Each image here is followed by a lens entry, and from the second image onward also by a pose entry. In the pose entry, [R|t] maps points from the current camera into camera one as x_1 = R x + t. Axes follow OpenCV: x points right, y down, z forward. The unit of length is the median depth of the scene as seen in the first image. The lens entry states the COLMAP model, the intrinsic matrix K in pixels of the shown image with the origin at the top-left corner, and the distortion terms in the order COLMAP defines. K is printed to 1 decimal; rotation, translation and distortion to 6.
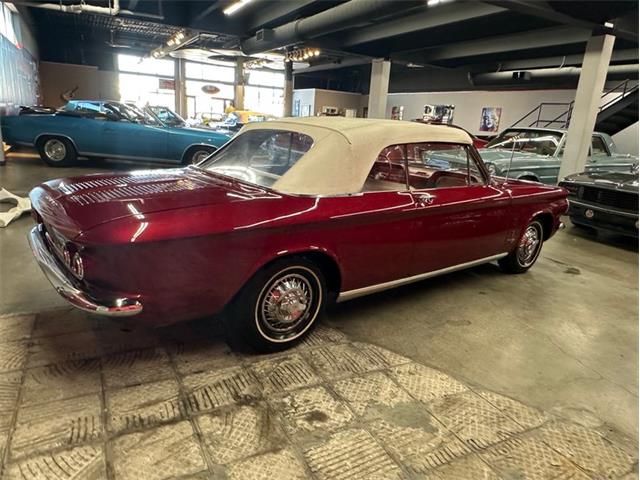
lens RADIAL K [[444.4, 0, 319.8], [0, 444.4, 243.8], [0, 0, 1]] dist [-0.003253, 0.001543]
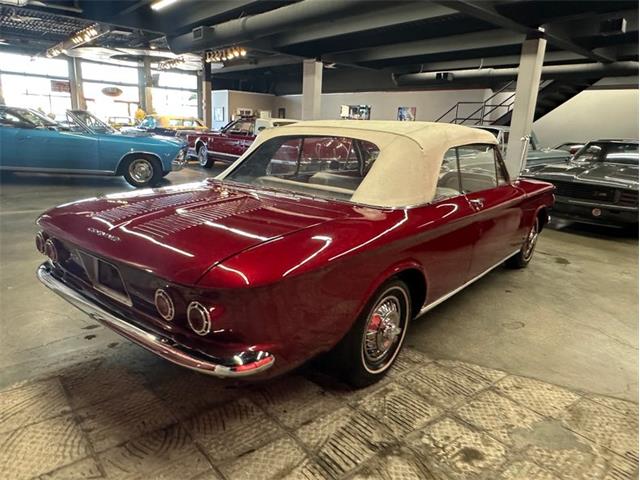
lens RADIAL K [[444.4, 0, 319.8], [0, 444.4, 243.8], [0, 0, 1]] dist [-0.003253, 0.001543]
pose [[0.976526, -0.076088, 0.201516, -0.121860], [0.076506, 0.997053, 0.005723, -0.017304], [-0.201357, 0.009828, 0.979469, 0.048227]]
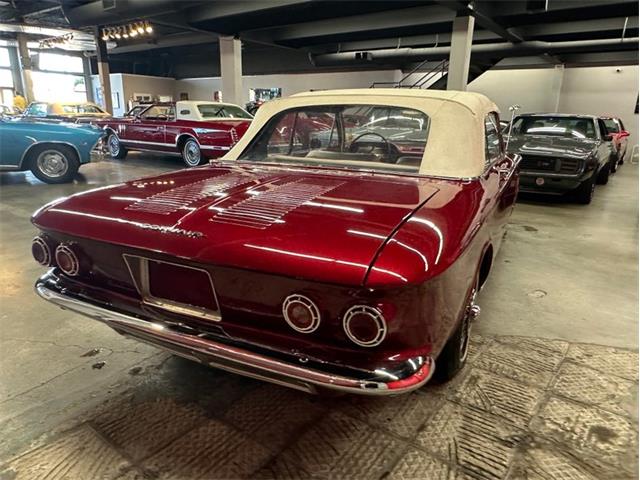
lens RADIAL K [[444.2, 0, 319.7], [0, 444.2, 248.0], [0, 0, 1]] dist [-0.002193, 0.001875]
pose [[0.903593, -0.165068, 0.395314, -0.207107], [0.150619, 0.986281, 0.067555, -0.026291], [-0.401042, -0.001500, 0.916059, 0.118919]]
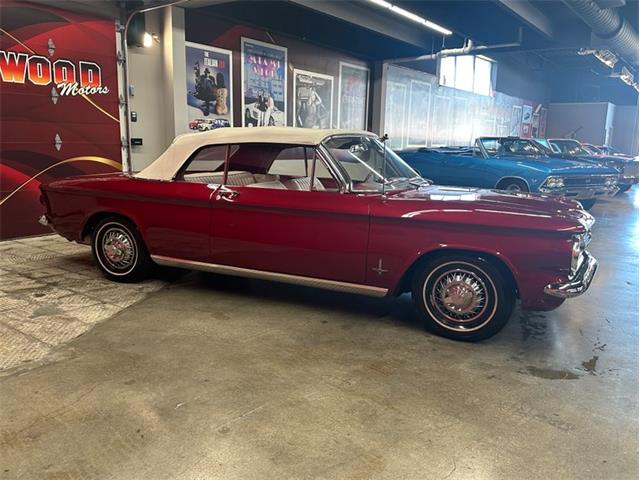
lens RADIAL K [[531.5, 0, 322.4], [0, 531.5, 240.1], [0, 0, 1]] dist [0.103103, -0.177464]
pose [[0.449738, 0.110495, -0.886299, 0.606717], [-0.235811, 0.971798, 0.001495, -0.018614], [0.861469, 0.208327, 0.463110, 0.250821]]
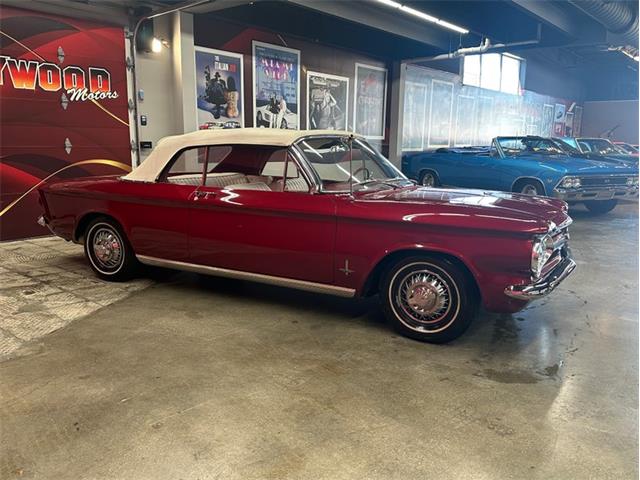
lens RADIAL K [[531.5, 0, 322.4], [0, 531.5, 240.1], [0, 0, 1]] dist [0.103103, -0.177464]
pose [[0.387021, 0.108838, -0.915625, 0.634223], [-0.238214, 0.971101, 0.014743, -0.031908], [0.890769, 0.212409, 0.401763, 0.303663]]
